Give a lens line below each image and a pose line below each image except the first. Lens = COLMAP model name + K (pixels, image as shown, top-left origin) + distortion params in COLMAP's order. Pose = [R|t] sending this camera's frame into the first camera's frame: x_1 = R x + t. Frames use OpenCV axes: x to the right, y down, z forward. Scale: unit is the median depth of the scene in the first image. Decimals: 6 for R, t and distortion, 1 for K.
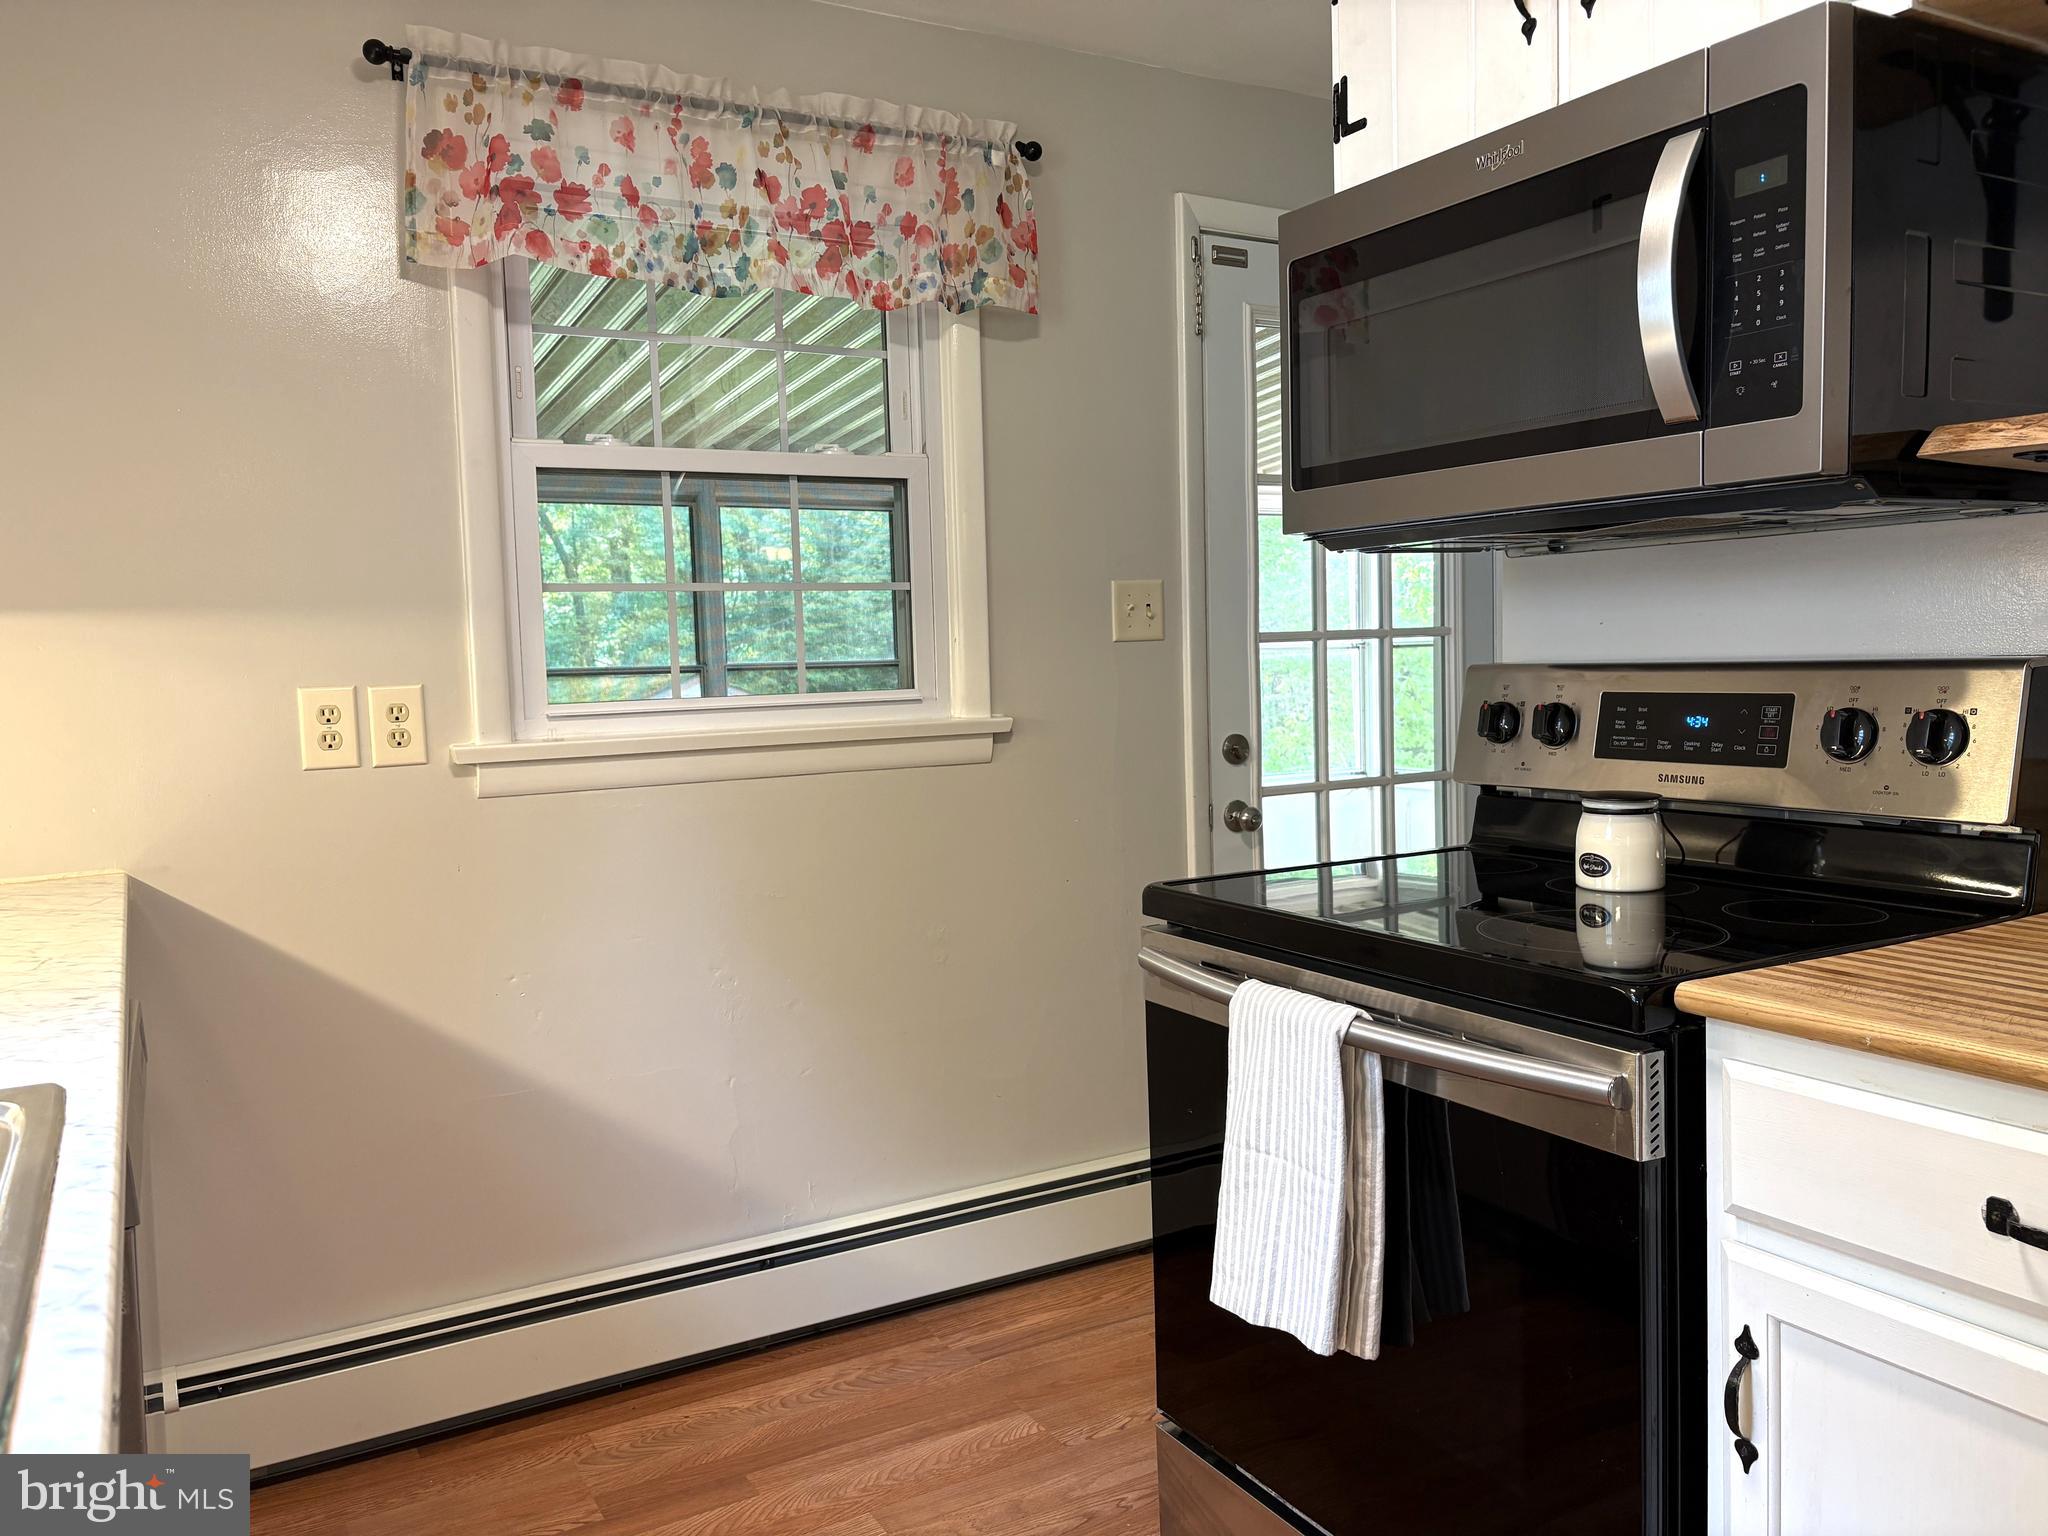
lens RADIAL K [[1571.4, 0, 1024.0], [0, 1571.4, 768.0], [0, 0, 1]] dist [-0.006598, -0.126148]
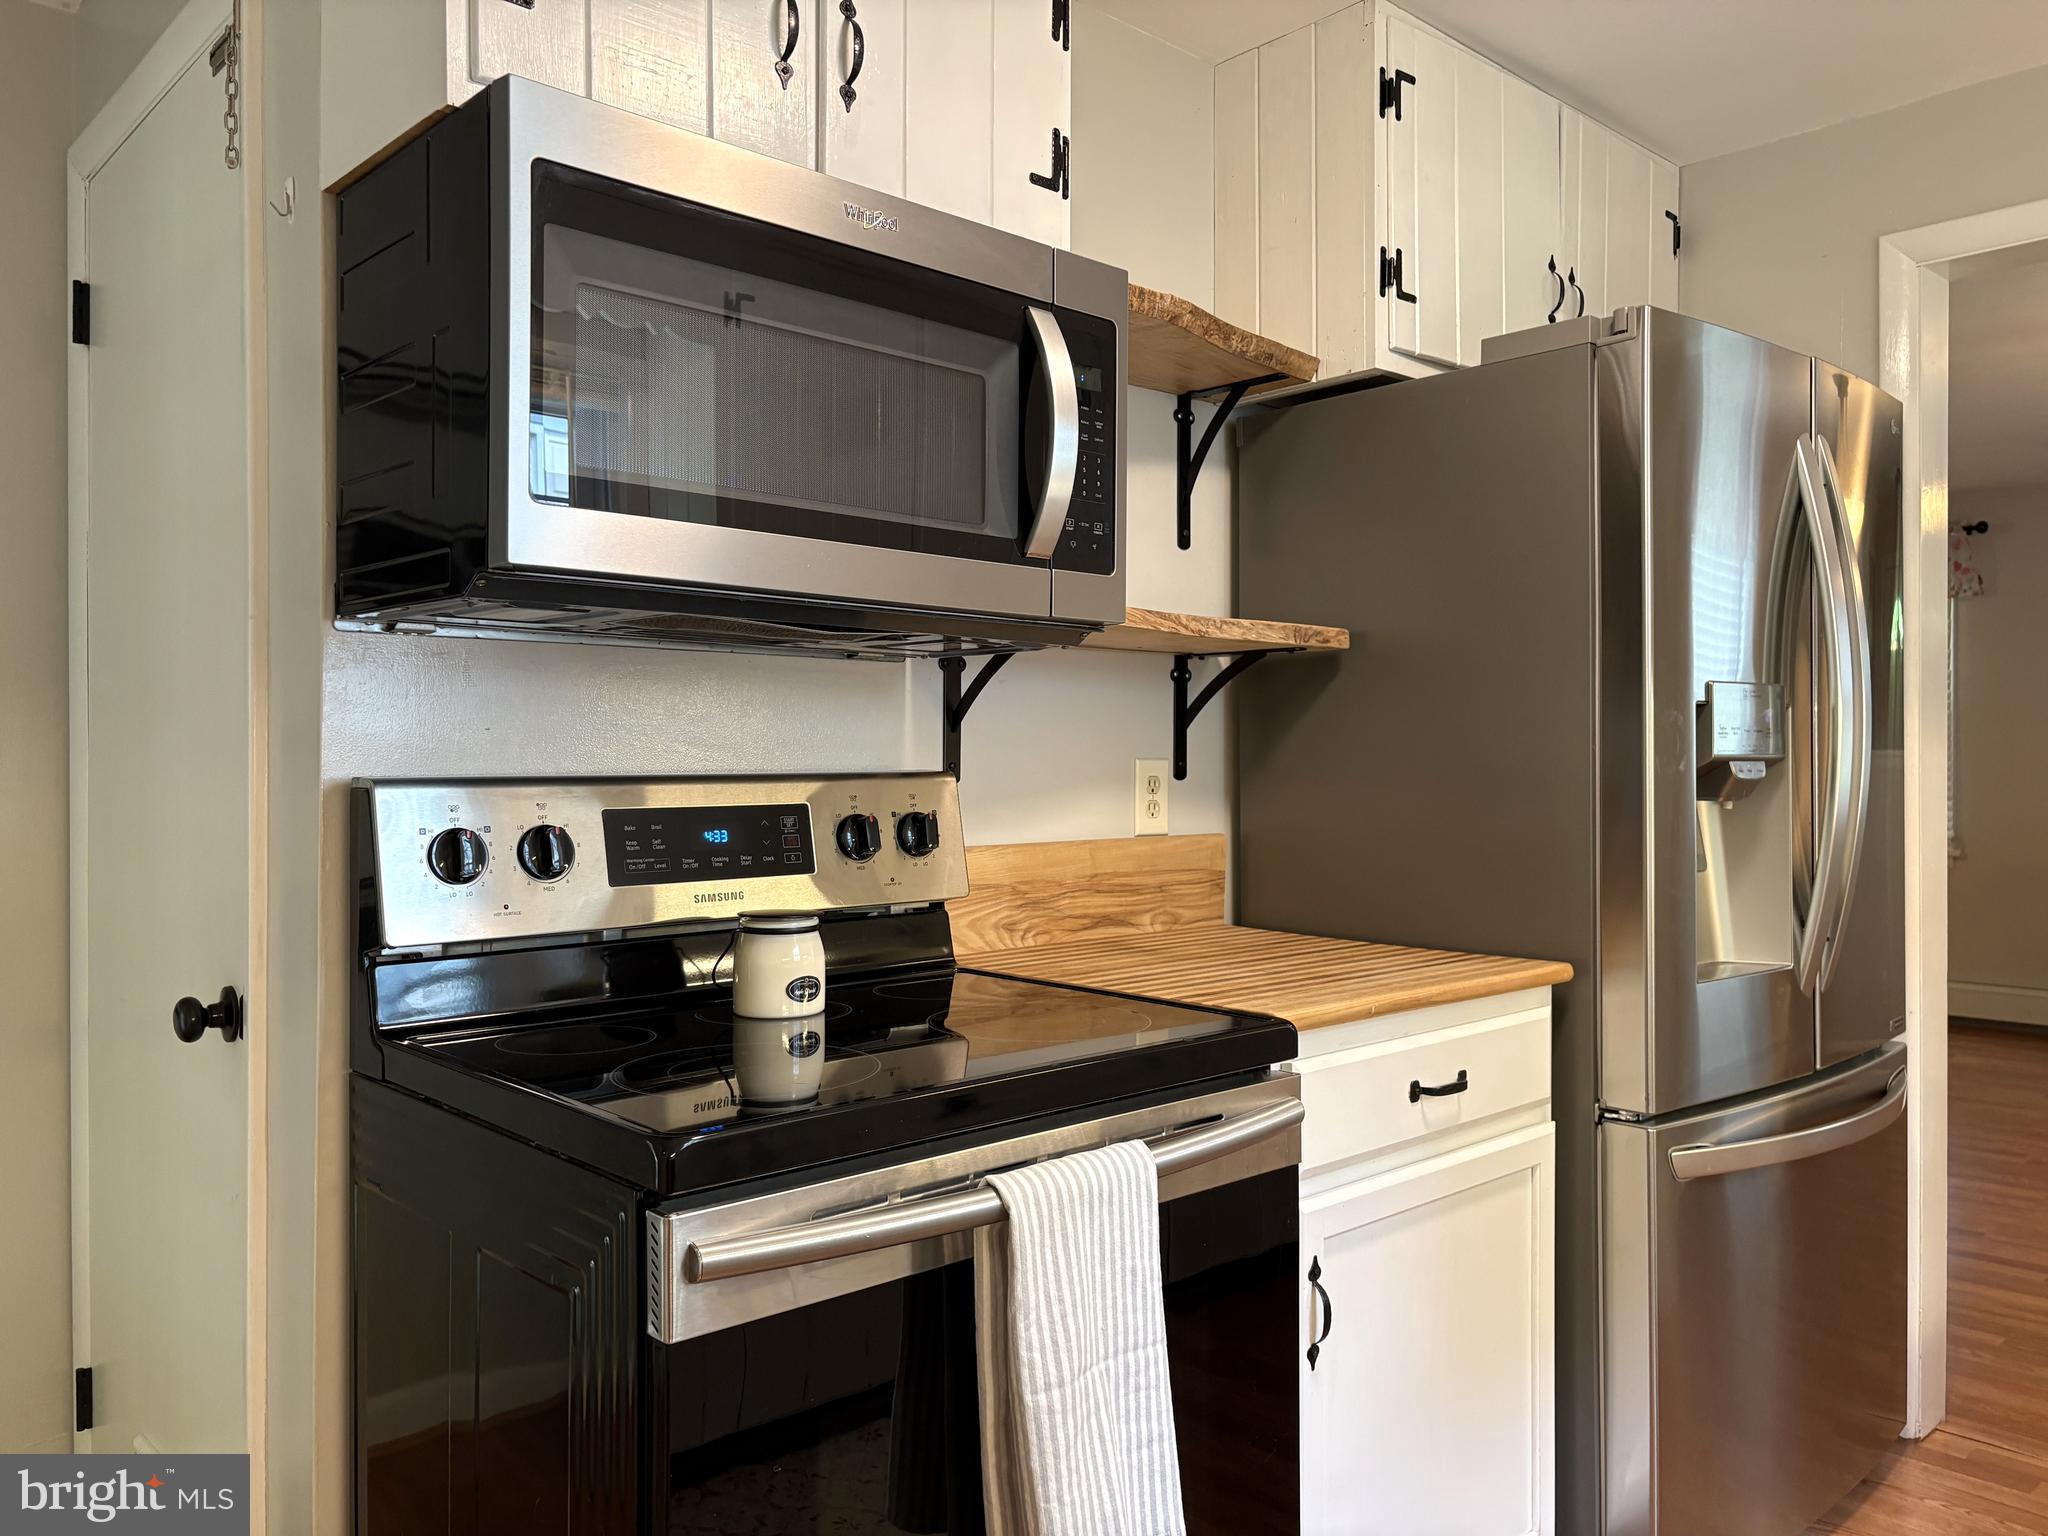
lens RADIAL K [[1571.4, 0, 1024.0], [0, 1571.4, 768.0], [0, 0, 1]] dist [-0.006598, -0.126148]
pose [[-0.224528, 0.018583, 0.974290, -0.581106], [0.079070, 0.996869, -0.000792, -0.058196], [-0.971254, 0.076859, -0.225295, 1.072364]]
